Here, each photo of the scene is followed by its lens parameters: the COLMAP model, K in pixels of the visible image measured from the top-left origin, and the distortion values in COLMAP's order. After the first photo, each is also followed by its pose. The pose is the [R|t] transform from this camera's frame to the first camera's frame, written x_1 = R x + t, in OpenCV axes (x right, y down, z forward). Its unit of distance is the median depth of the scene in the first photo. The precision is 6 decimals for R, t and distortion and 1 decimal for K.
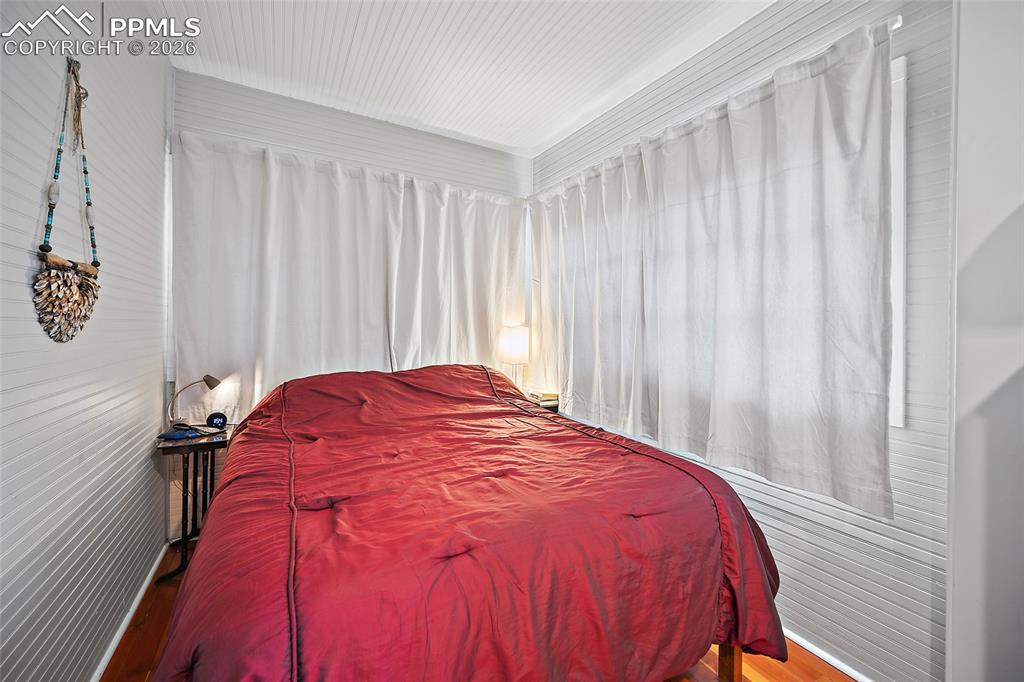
lens RADIAL K [[415.3, 0, 510.0], [0, 415.3, 332.0], [0, 0, 1]] dist [-0.000134, -0.001260]
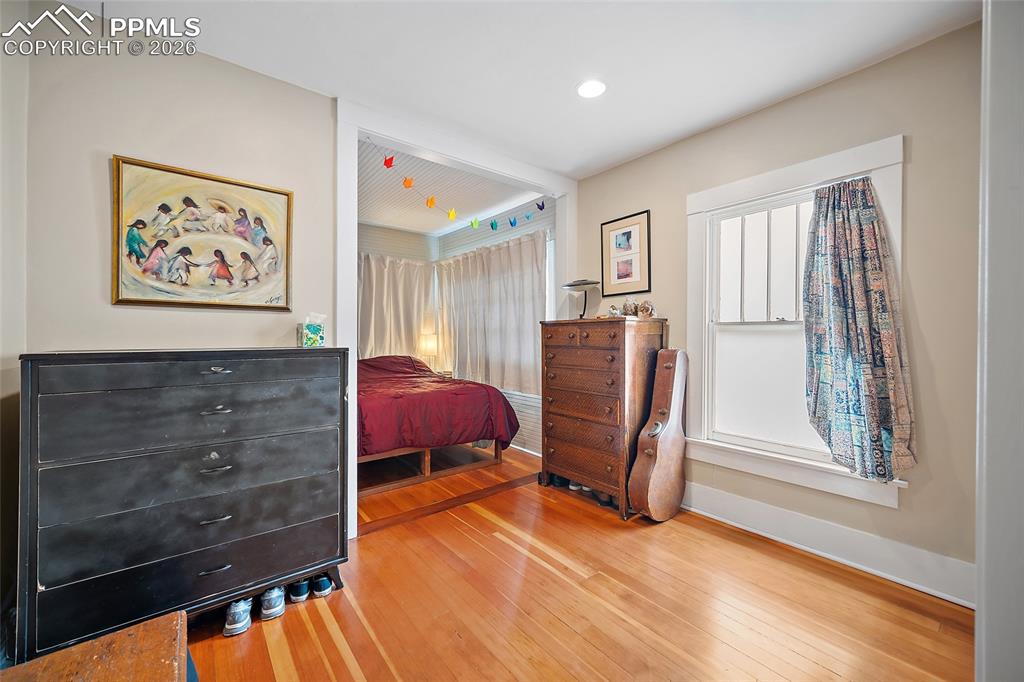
lens RADIAL K [[415.3, 0, 518.4], [0, 415.3, 339.2], [0, 0, 1]] dist [-0.000134, -0.001260]
pose [[0.985210, -0.014327, 0.170749, 0.099909], [0.015329, 0.999872, -0.004557, 0.023136], [-0.170662, 0.007107, 0.985304, -0.930171]]
